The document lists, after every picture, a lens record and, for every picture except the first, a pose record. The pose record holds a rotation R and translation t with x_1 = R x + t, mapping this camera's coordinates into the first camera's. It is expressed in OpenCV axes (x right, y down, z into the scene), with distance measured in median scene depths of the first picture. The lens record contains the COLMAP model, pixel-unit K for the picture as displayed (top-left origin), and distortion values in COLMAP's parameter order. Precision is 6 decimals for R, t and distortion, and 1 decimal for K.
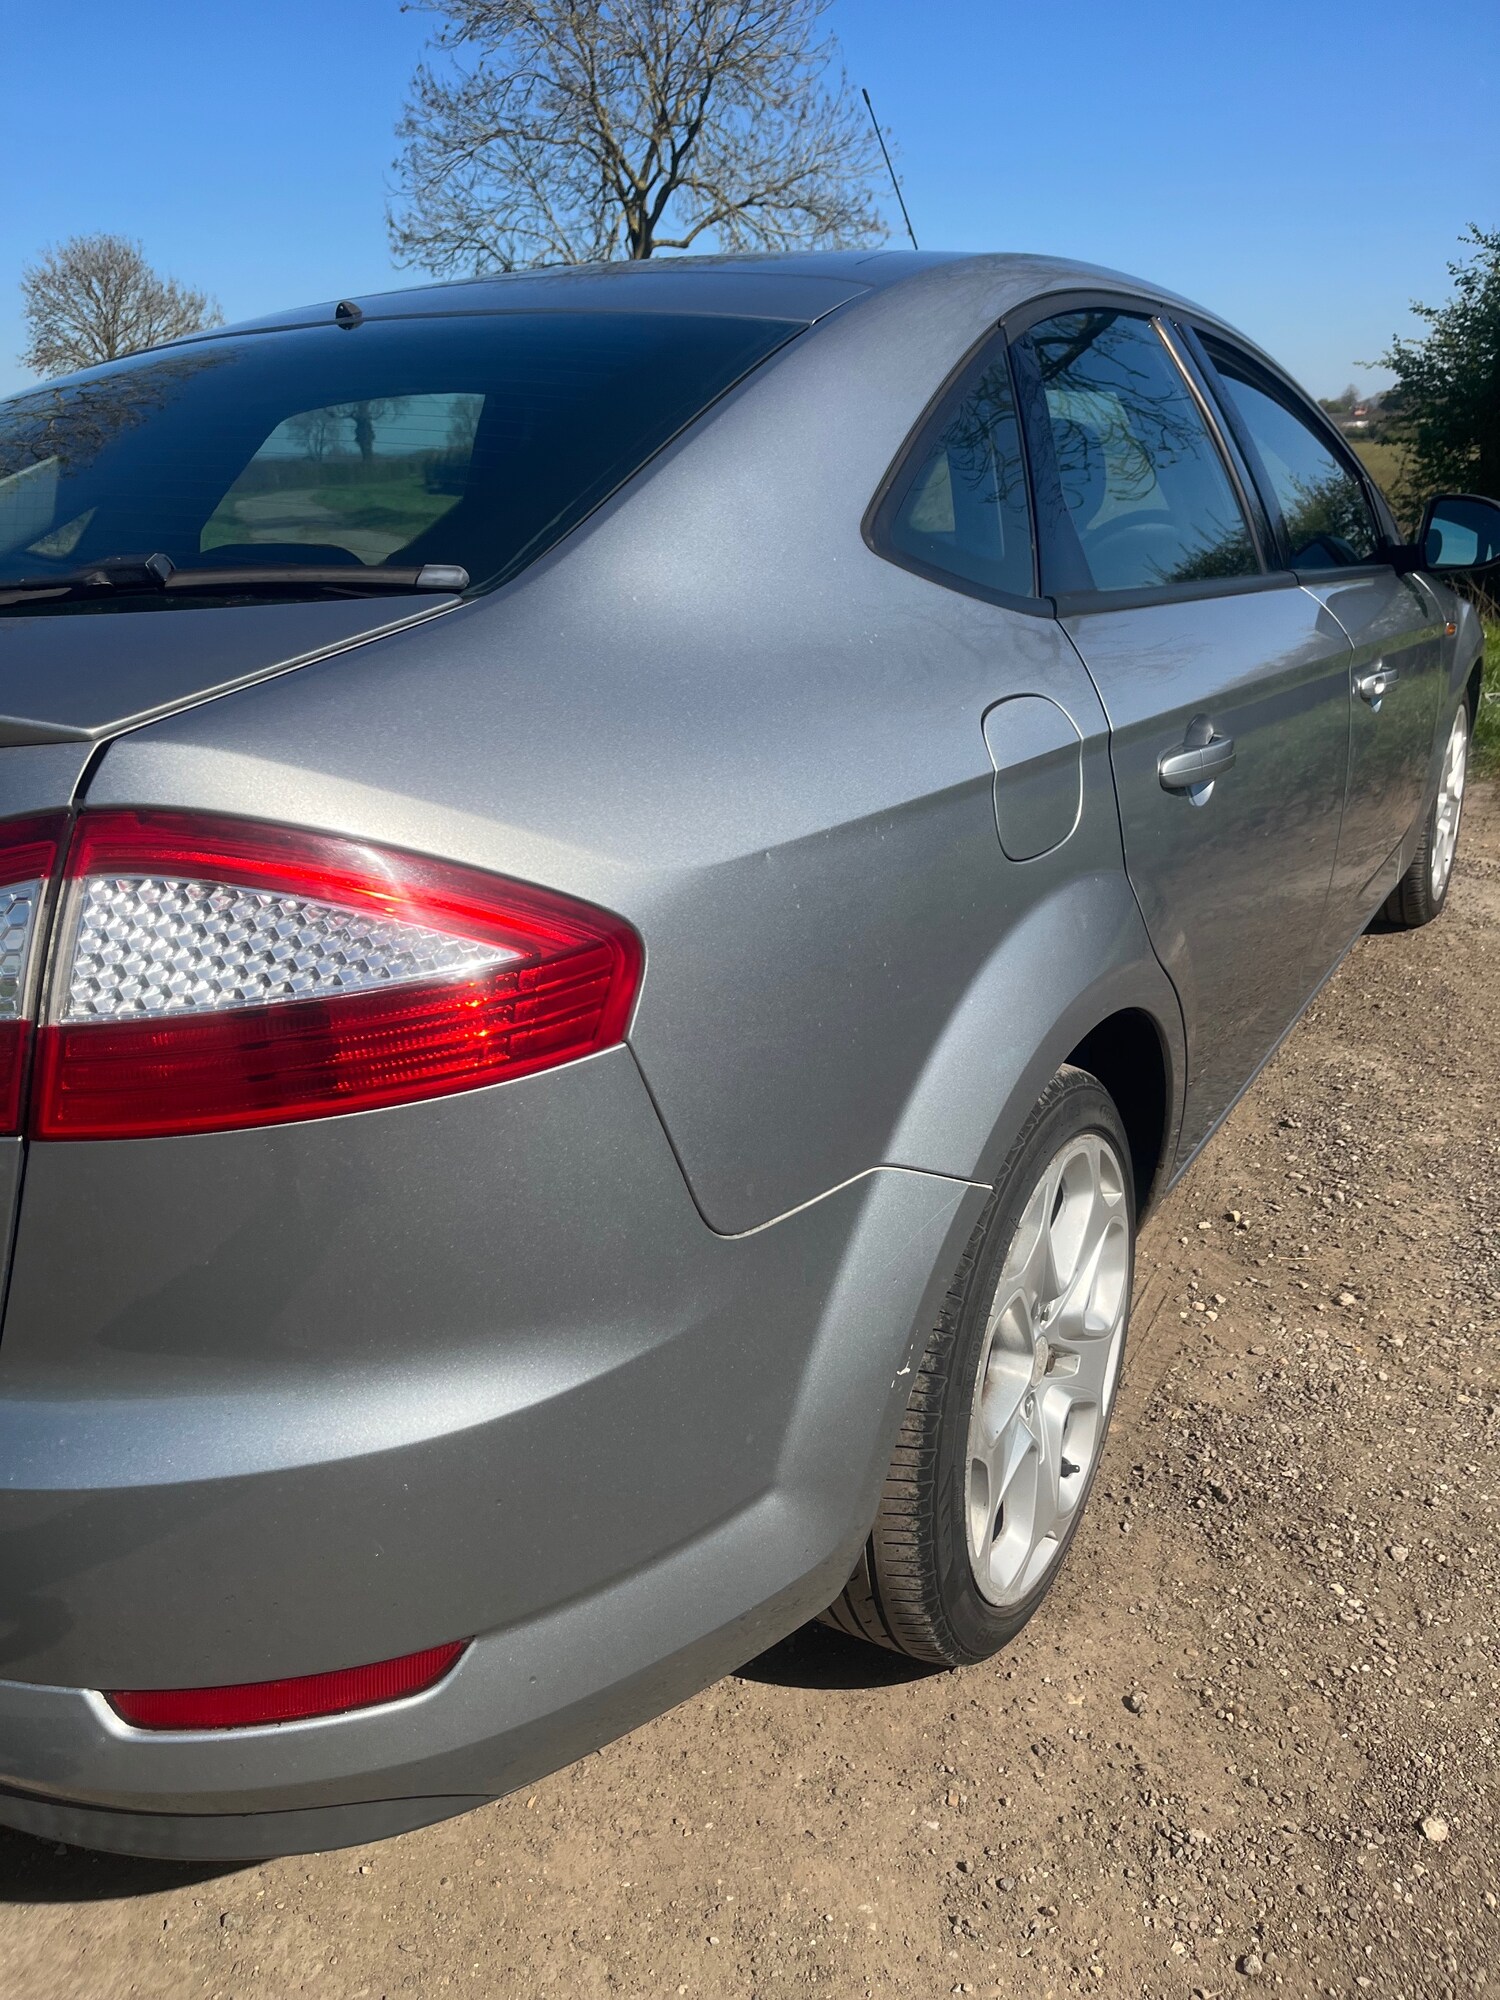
lens RADIAL K [[1519.8, 0, 742.1], [0, 1519.8, 994.6], [0, 0, 1]] dist [0.068673, -0.102984]
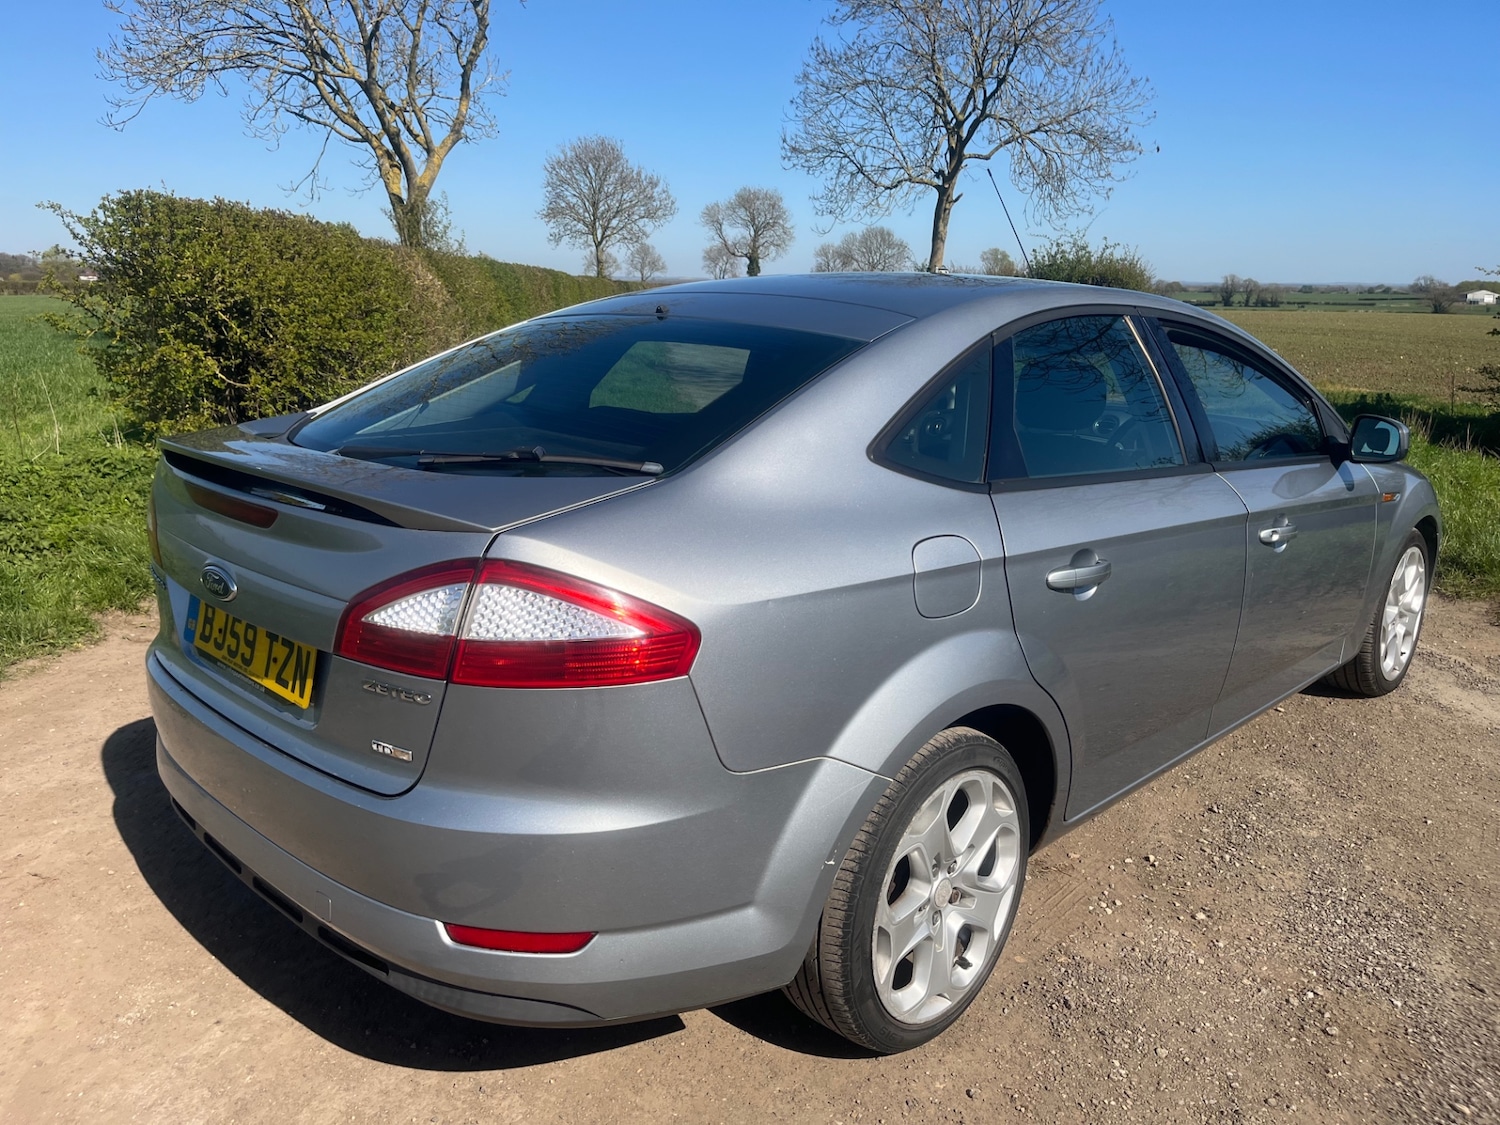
lens RADIAL K [[1139.8, 0, 750.0], [0, 1139.8, 562.5], [0, 0, 1]] dist [0.068673, -0.102984]
pose [[0.971658, 0.103575, -0.212491, 0.156211], [-0.125050, 0.988041, -0.090213, 0.002339], [0.200606, 0.114228, 0.972990, -0.297771]]
